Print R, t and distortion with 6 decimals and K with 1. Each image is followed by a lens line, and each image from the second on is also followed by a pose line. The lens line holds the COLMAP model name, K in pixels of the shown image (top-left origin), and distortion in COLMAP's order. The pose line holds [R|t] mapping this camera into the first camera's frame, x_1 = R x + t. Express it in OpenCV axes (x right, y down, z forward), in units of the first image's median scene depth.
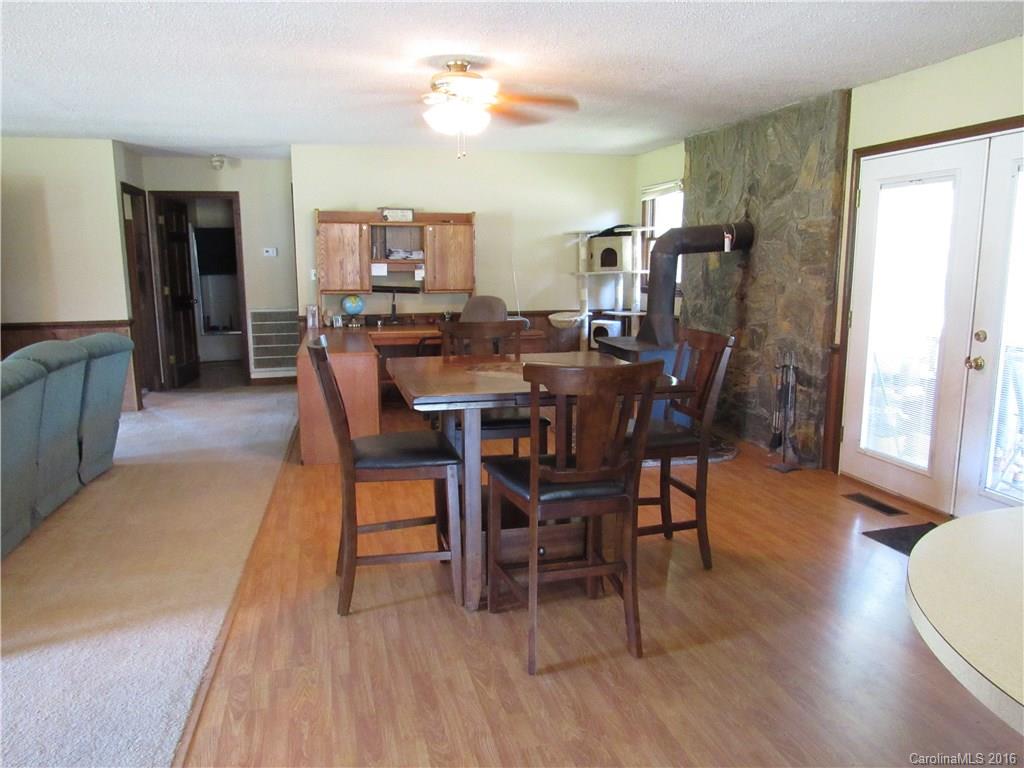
lens RADIAL K [[737.7, 0, 512.0], [0, 737.7, 384.0], [0, 0, 1]] dist [-0.005062, -0.001708]
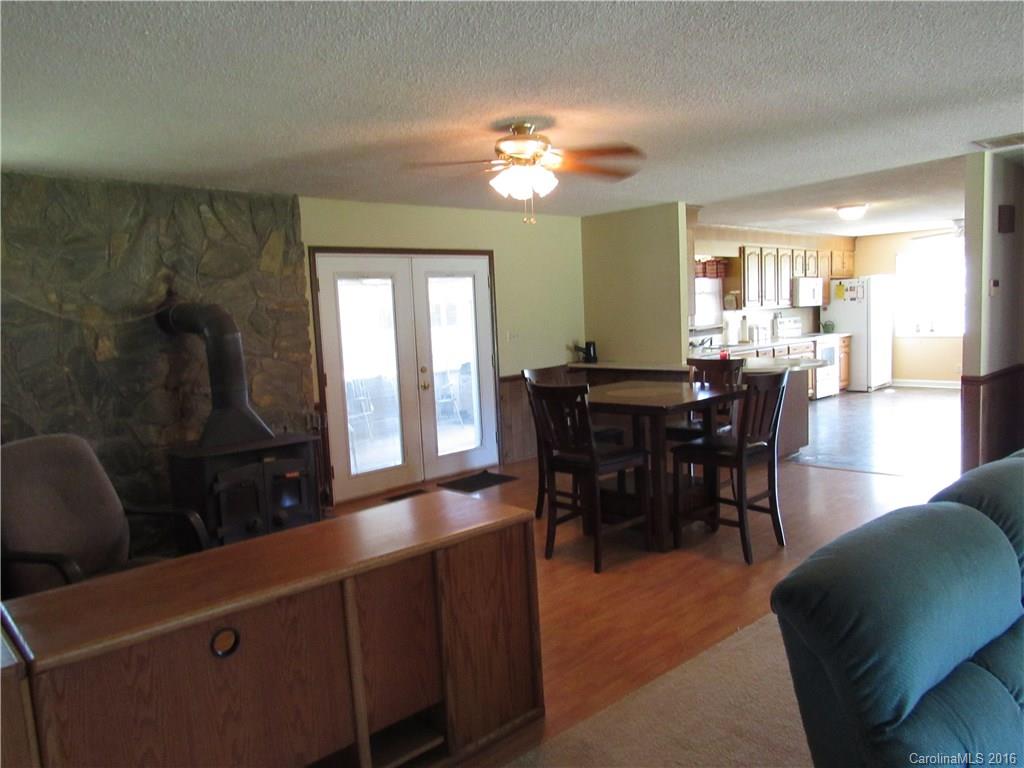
lens RADIAL K [[747.0, 0, 512.0], [0, 747.0, 384.0], [0, 0, 1]] dist [-0.005348, -0.002346]
pose [[-0.488636, -0.058605, 0.870517, -0.576416], [0.198695, 0.964050, 0.176433, -0.174909], [-0.849562, 0.259179, -0.459425, 0.950348]]
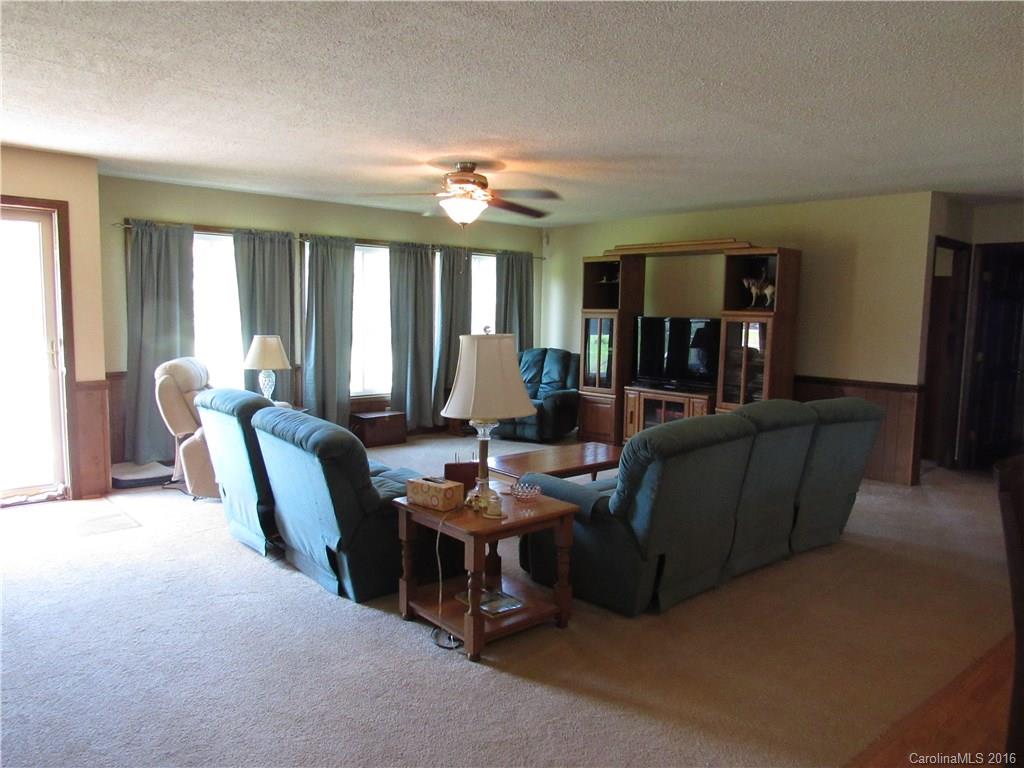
lens RADIAL K [[747.0, 0, 512.0], [0, 747.0, 384.0], [0, 0, 1]] dist [-0.005348, -0.002346]
pose [[0.489787, 0.108720, -0.865037, 0.032334], [-0.175896, 0.984114, 0.024093, -0.023865], [0.853914, 0.140356, 0.501130, 0.115865]]
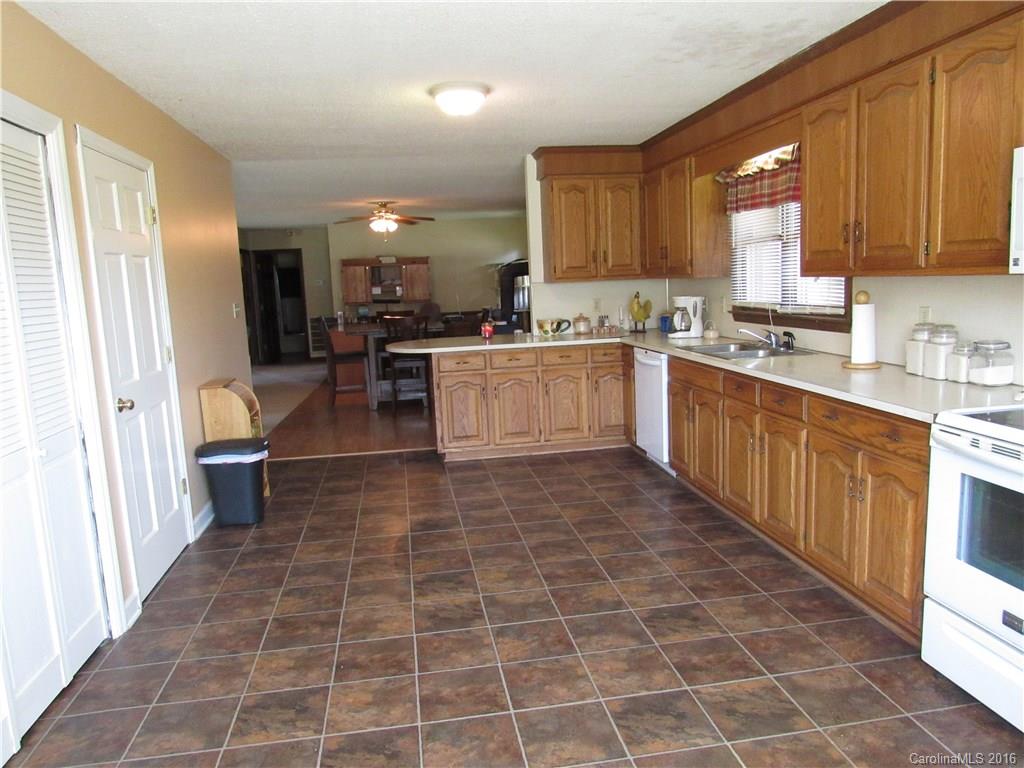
lens RADIAL K [[747.0, 0, 512.0], [0, 747.0, 384.0], [0, 0, 1]] dist [-0.005348, -0.002346]
pose [[0.994469, -0.023364, -0.102399, 0.362762], [0.020846, 0.999455, -0.025590, 0.138550], [0.102941, 0.023314, 0.994414, -0.847753]]
